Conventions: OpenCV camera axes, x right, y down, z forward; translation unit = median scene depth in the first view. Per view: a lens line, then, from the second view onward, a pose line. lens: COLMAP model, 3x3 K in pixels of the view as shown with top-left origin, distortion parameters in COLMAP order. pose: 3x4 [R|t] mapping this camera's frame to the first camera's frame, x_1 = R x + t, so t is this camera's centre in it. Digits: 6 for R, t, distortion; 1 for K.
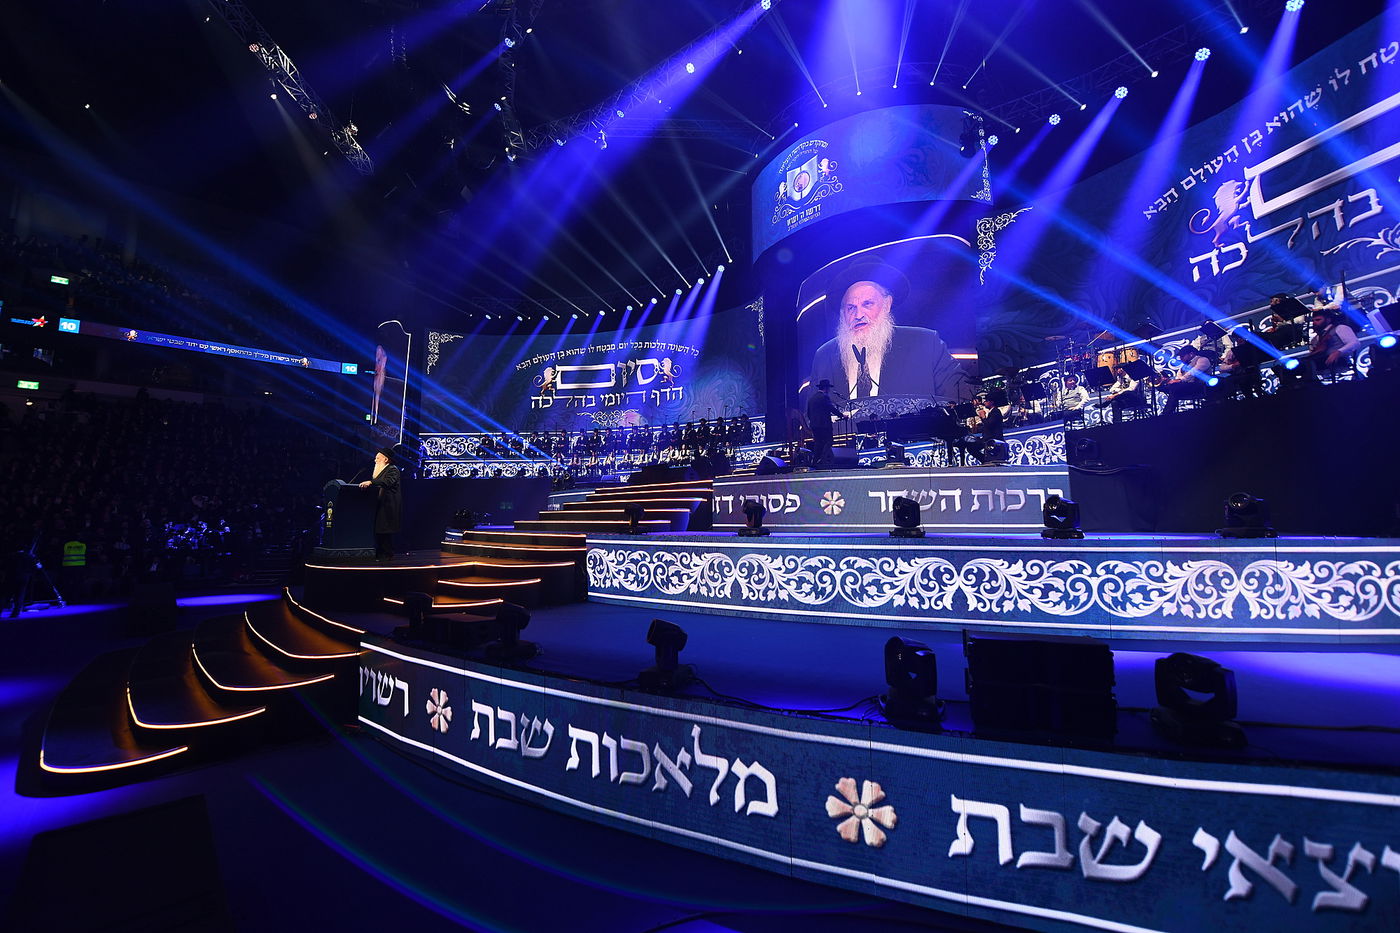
lens RADIAL K [[563.8, 0, 729.2], [0, 563.8, 453.7], [0, 0, 1]] dist [0.004429, -0.000943]
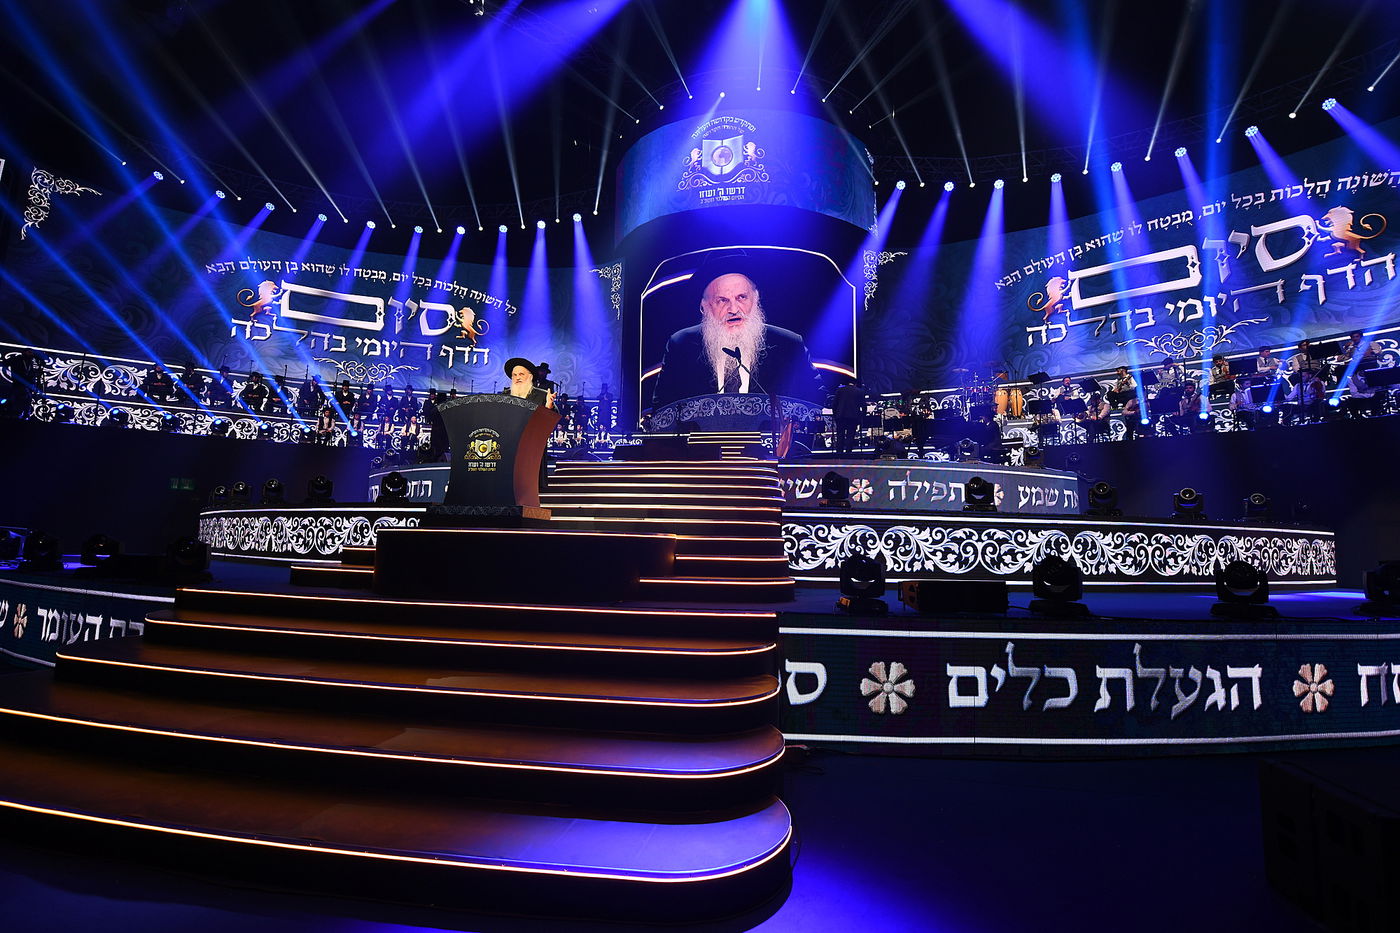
lens RADIAL K [[642.1, 0, 709.7], [0, 642.1, 468.6], [0, 0, 1]] dist [0.007045, -0.000083]
pose [[0.838592, 0.097173, 0.536023, -0.707671], [-0.093382, 0.995040, -0.034292, 0.120740], [-0.536696, -0.021298, 0.843507, 0.179176]]
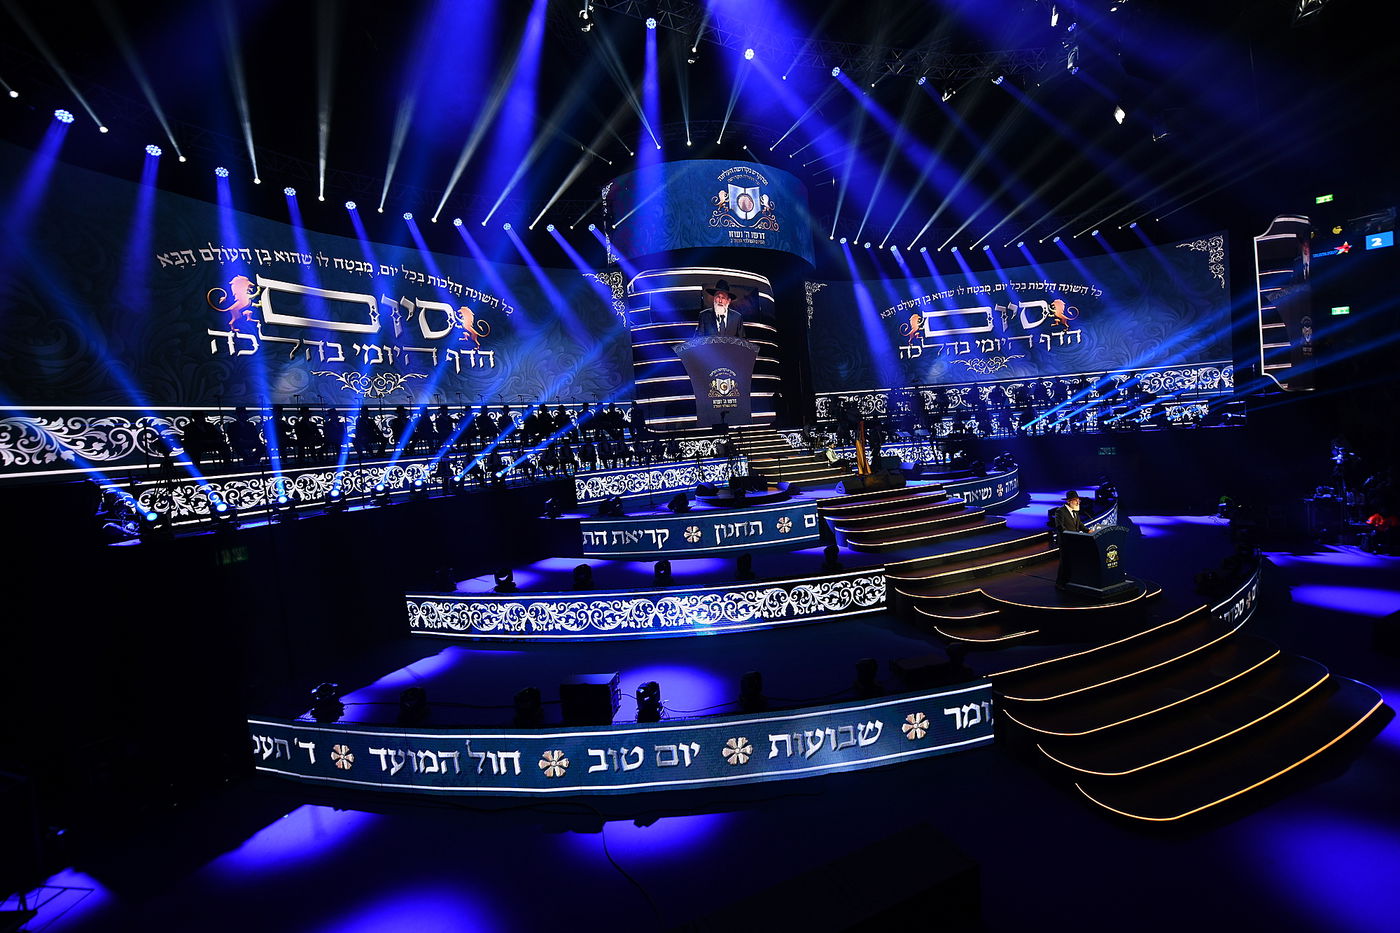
lens RADIAL K [[563.8, 0, 700.3], [0, 563.8, 460.5], [0, 0, 1]] dist [0.004429, -0.000943]
pose [[0.418364, -0.063432, 0.906062, -1.646860], [-0.040786, 0.995240, 0.088507, -0.122060], [-0.907363, -0.073983, 0.413785, 1.007145]]
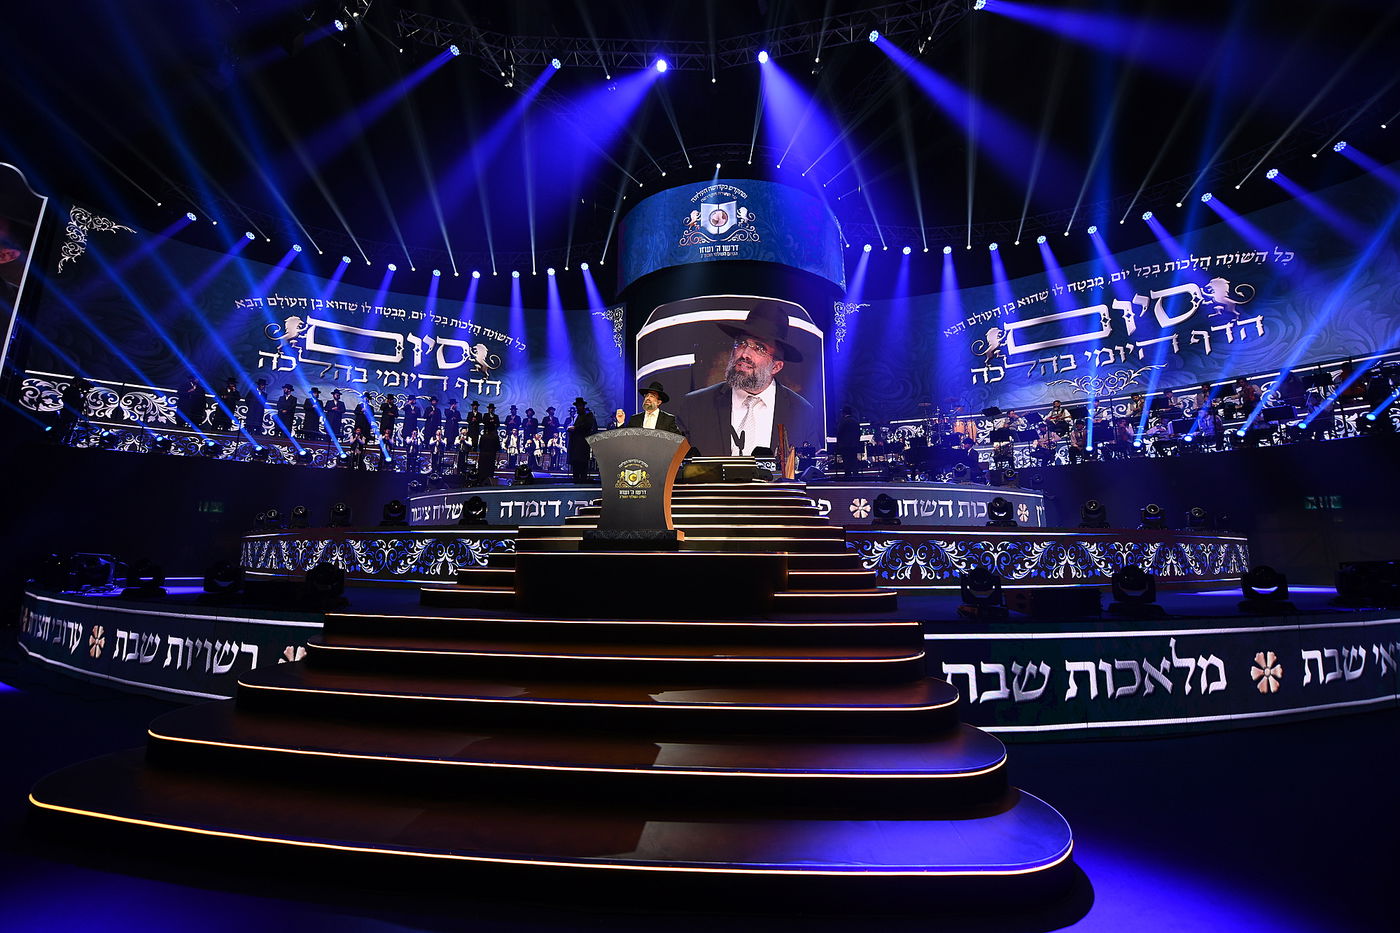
lens RADIAL K [[563.8, 0, 706.7], [0, 563.8, 467.2], [0, 0, 1]] dist [0.004429, -0.000943]
pose [[0.785599, 0.112566, 0.608410, -0.851250], [-0.083656, 0.993606, -0.075814, 0.127726], [-0.613054, 0.008662, 0.789993, 0.288410]]
